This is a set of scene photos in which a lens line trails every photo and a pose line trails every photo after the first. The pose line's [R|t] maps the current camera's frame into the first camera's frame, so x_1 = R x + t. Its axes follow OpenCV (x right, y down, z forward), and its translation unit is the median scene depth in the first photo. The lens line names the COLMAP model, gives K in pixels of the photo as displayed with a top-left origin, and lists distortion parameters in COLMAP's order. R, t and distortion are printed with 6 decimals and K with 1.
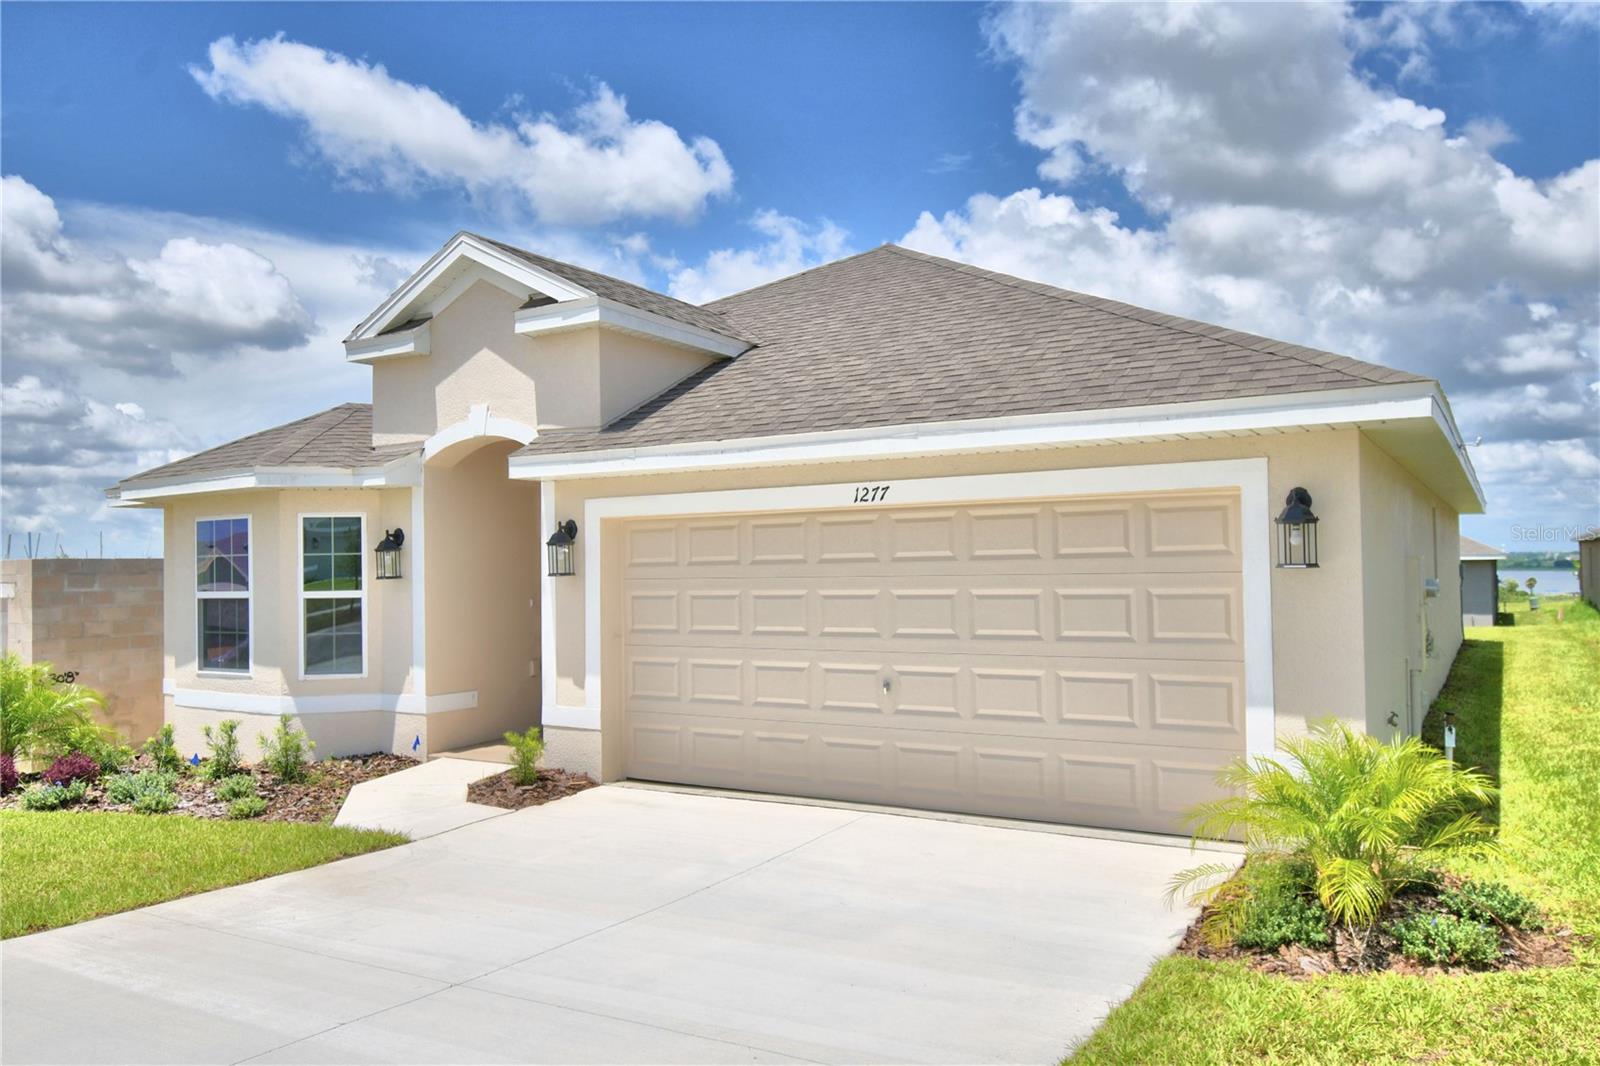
lens RADIAL K [[1151.6, 0, 801.0], [0, 1151.6, 531.6], [0, 0, 1]] dist [0.008745, -0.006358]
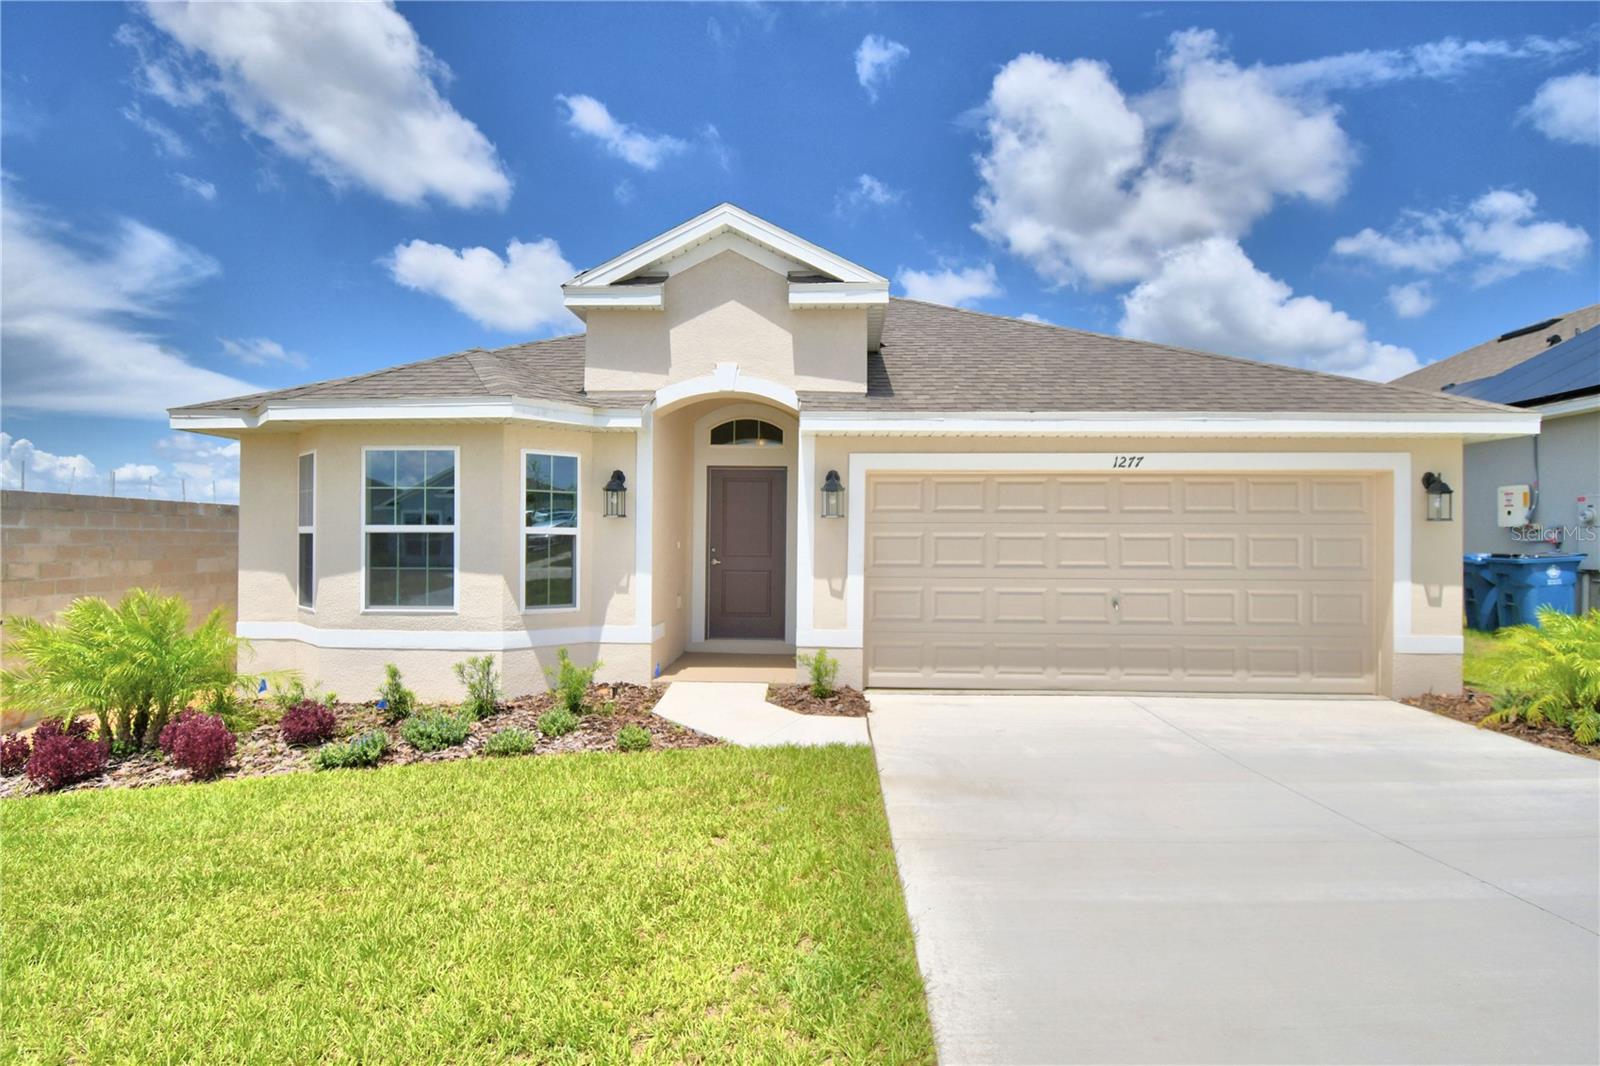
lens RADIAL K [[838.4, 0, 798.2], [0, 838.4, 538.9], [0, 0, 1]] dist [-0.003888, -0.000150]
pose [[0.877343, 0.009051, 0.479778, -0.637730], [-0.031488, 0.998753, 0.038738, 0.027000], [-0.478829, -0.049094, 0.876534, 0.268874]]
